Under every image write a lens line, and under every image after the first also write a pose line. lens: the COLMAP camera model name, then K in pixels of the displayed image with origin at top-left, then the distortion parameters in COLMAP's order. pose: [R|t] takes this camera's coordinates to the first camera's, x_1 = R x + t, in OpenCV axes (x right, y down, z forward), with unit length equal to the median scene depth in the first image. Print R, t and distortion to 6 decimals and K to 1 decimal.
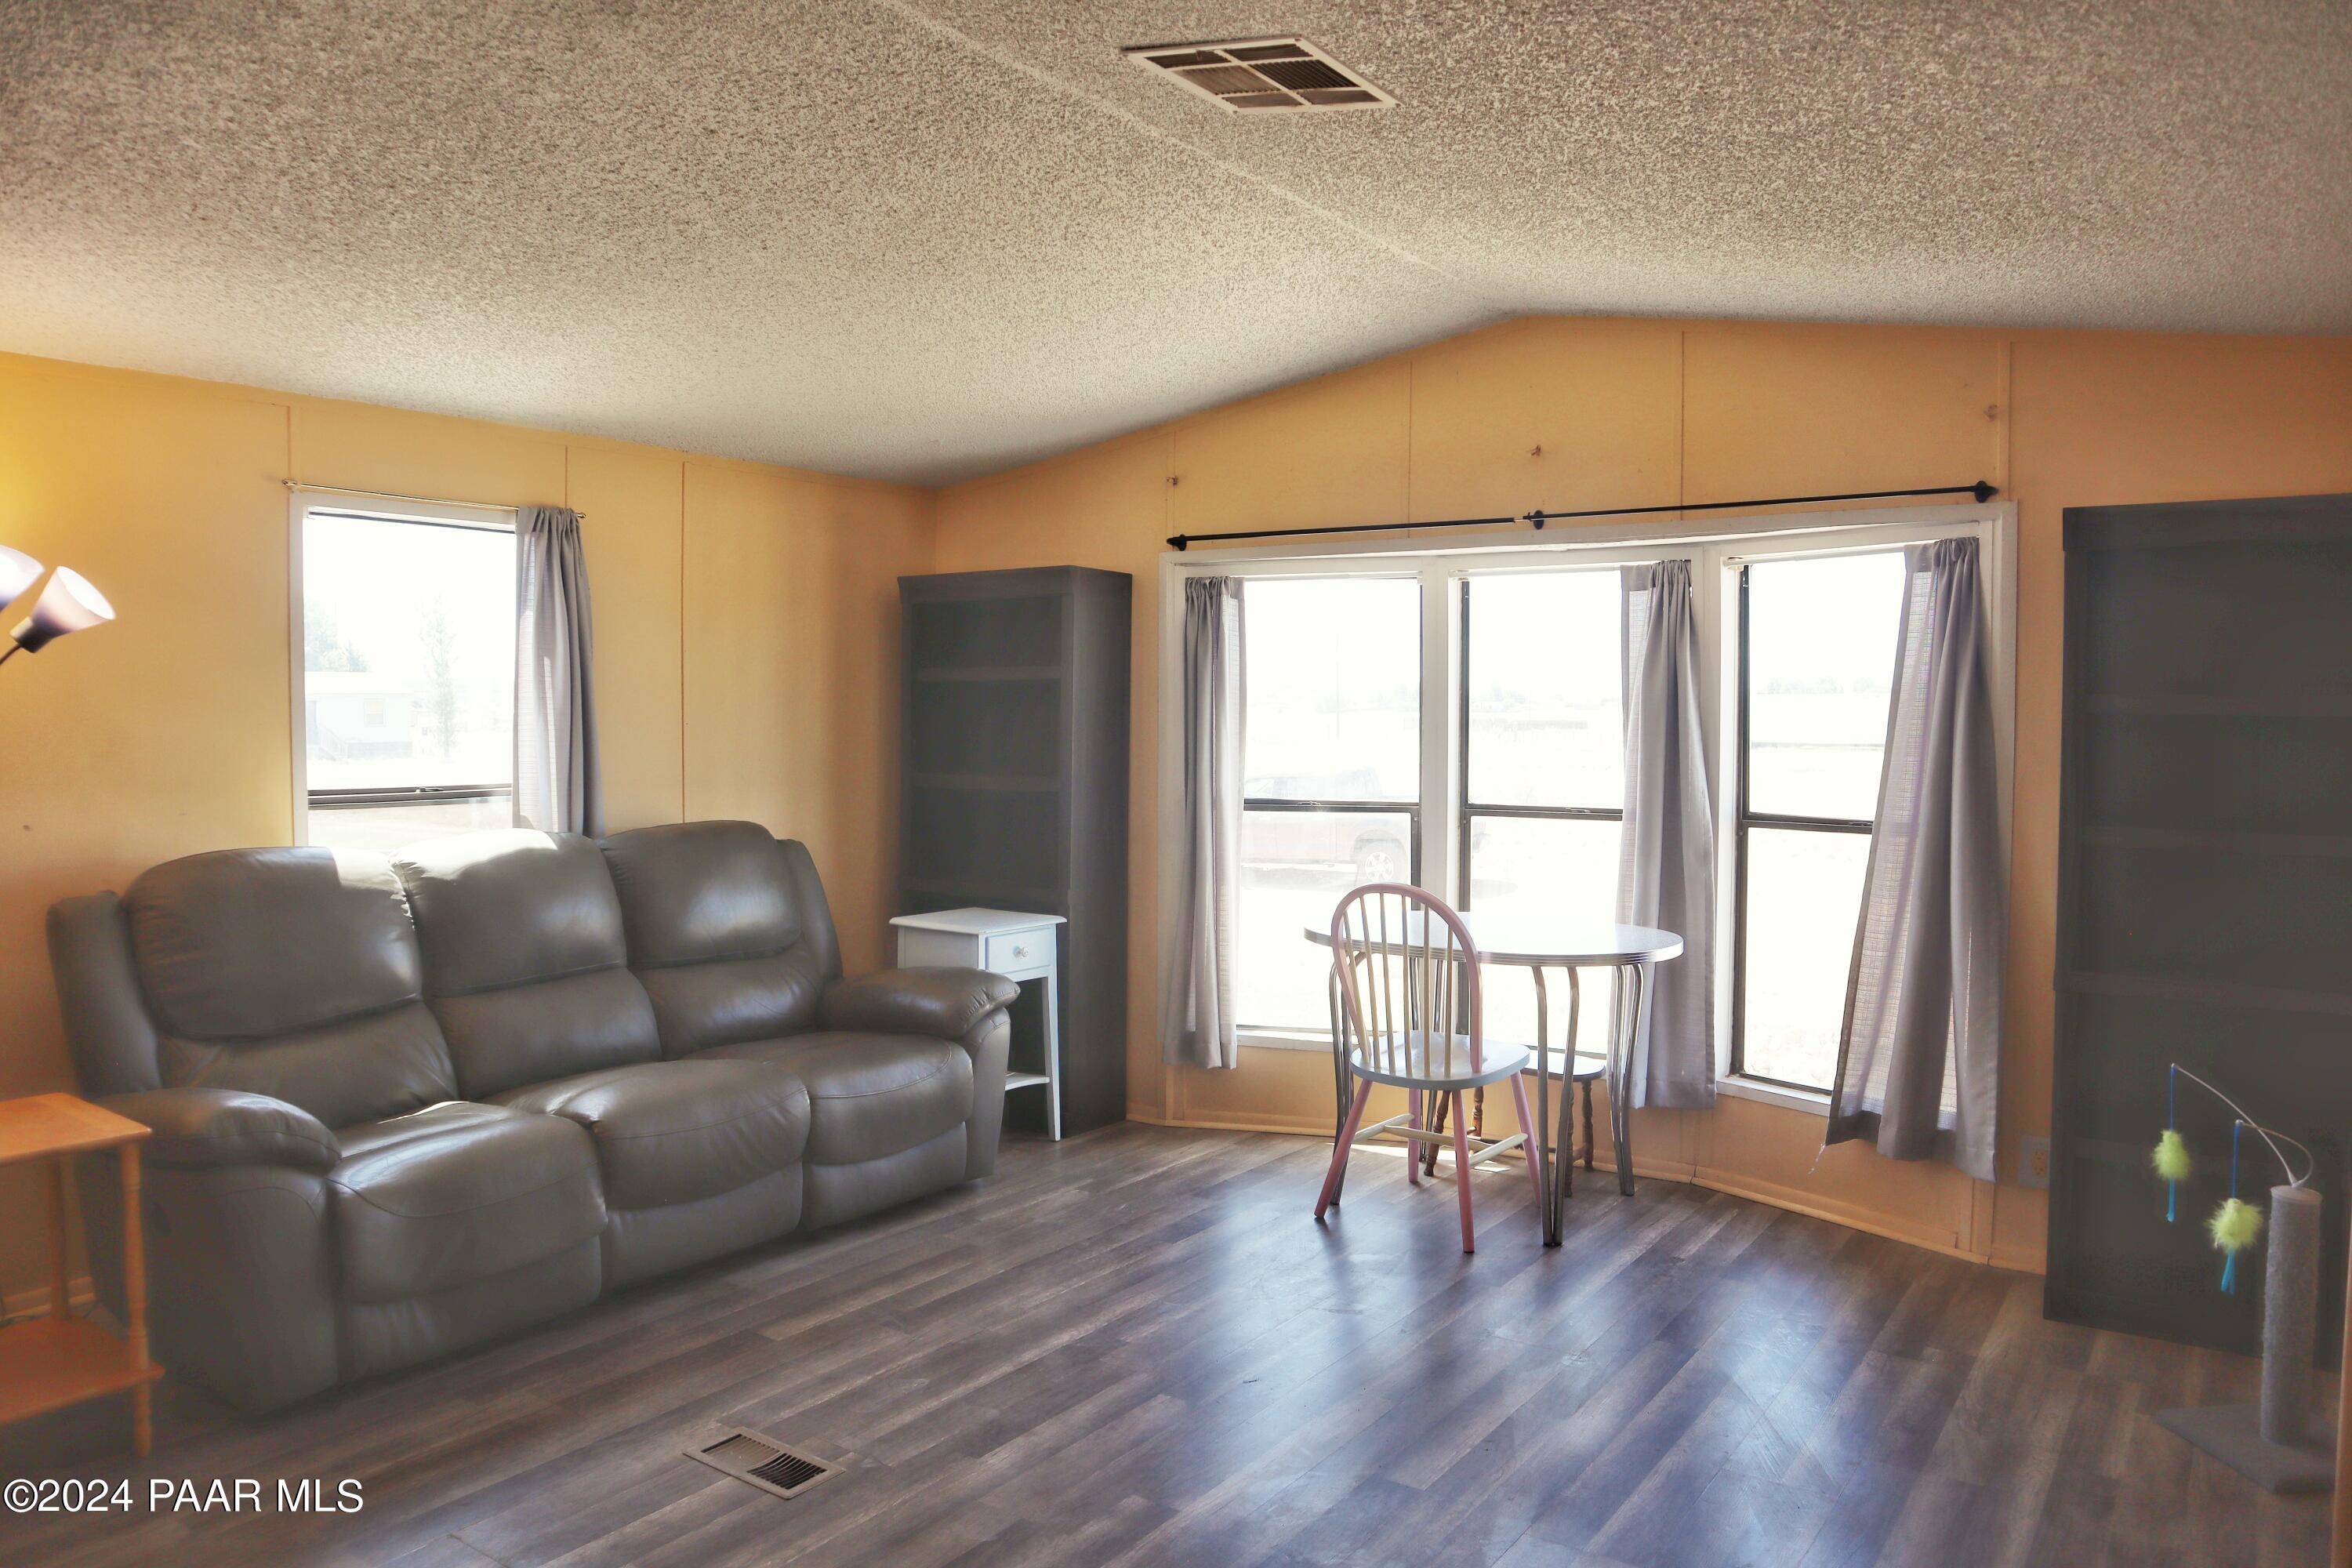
lens RADIAL K [[1657.6, 0, 1173.8], [0, 1657.6, 781.4], [0, 0, 1]] dist [-0.072694, 0.006373]
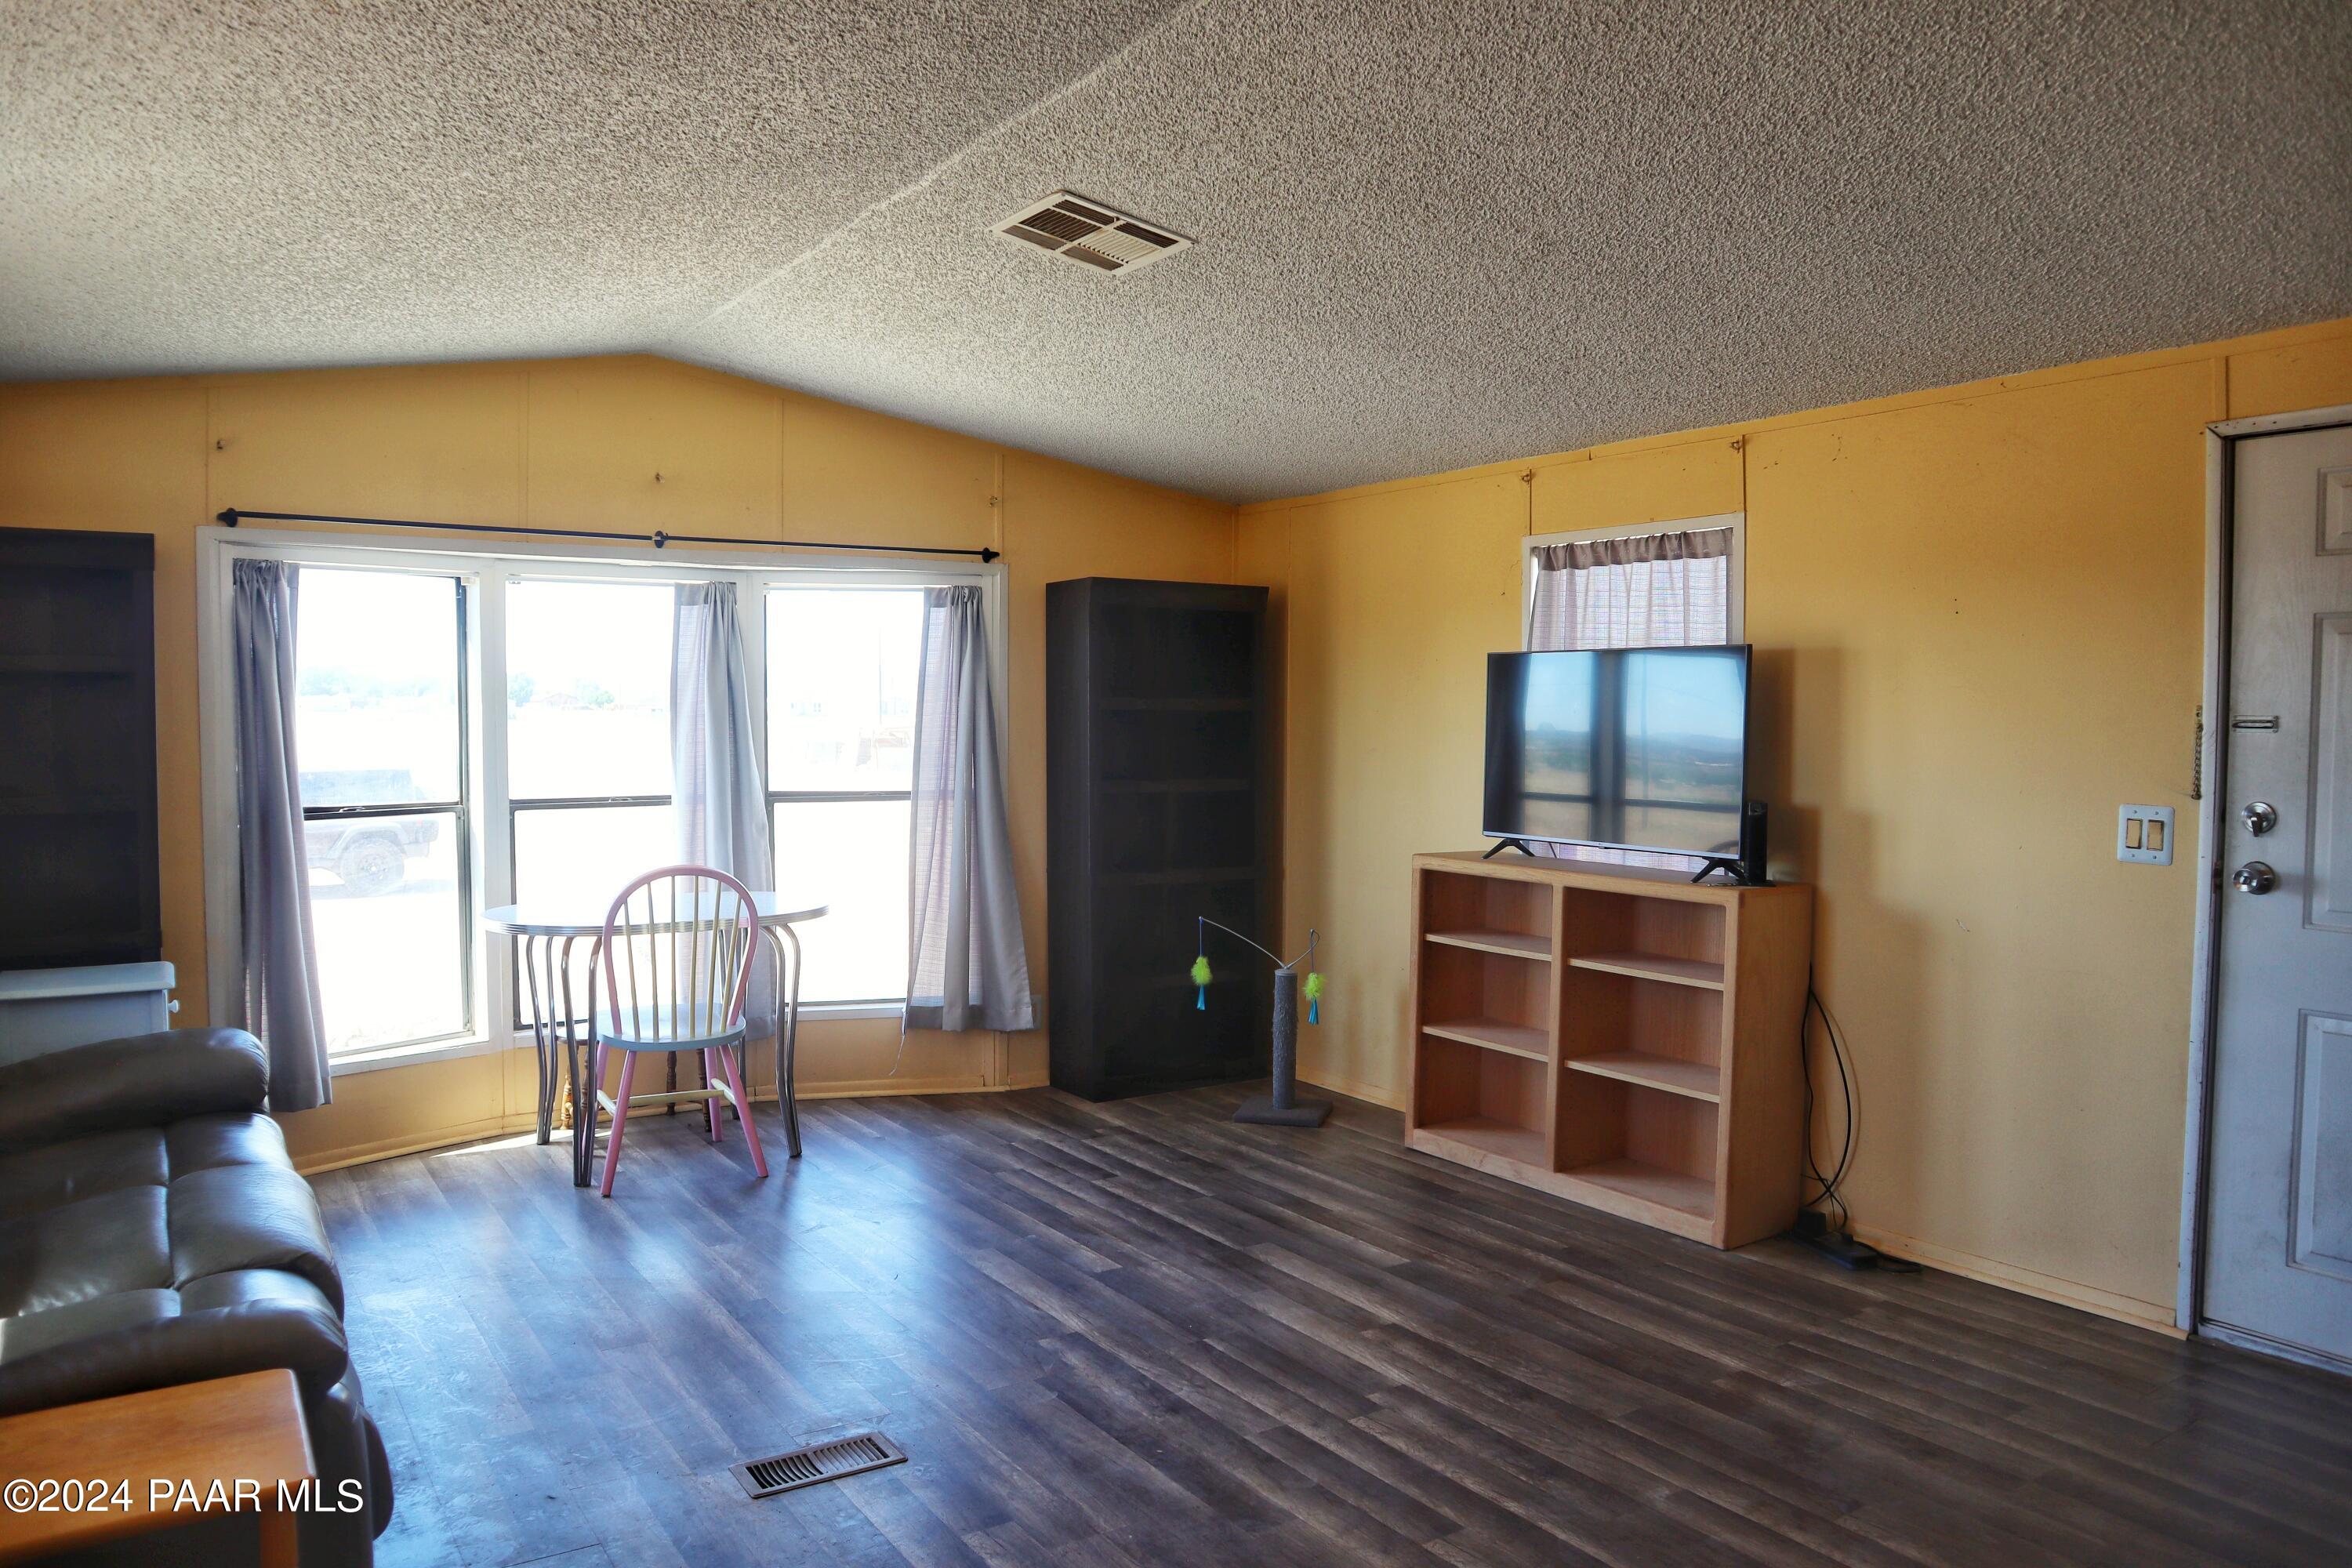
lens RADIAL K [[1657.6, 0, 1170.6], [0, 1657.6, 788.2], [0, 0, 1]] dist [-0.072694, 0.006373]
pose [[0.373652, -0.045764, 0.926439, -0.727608], [0.040263, 0.998641, 0.033092, -0.012925], [-0.926695, 0.024936, 0.374987, 0.274696]]
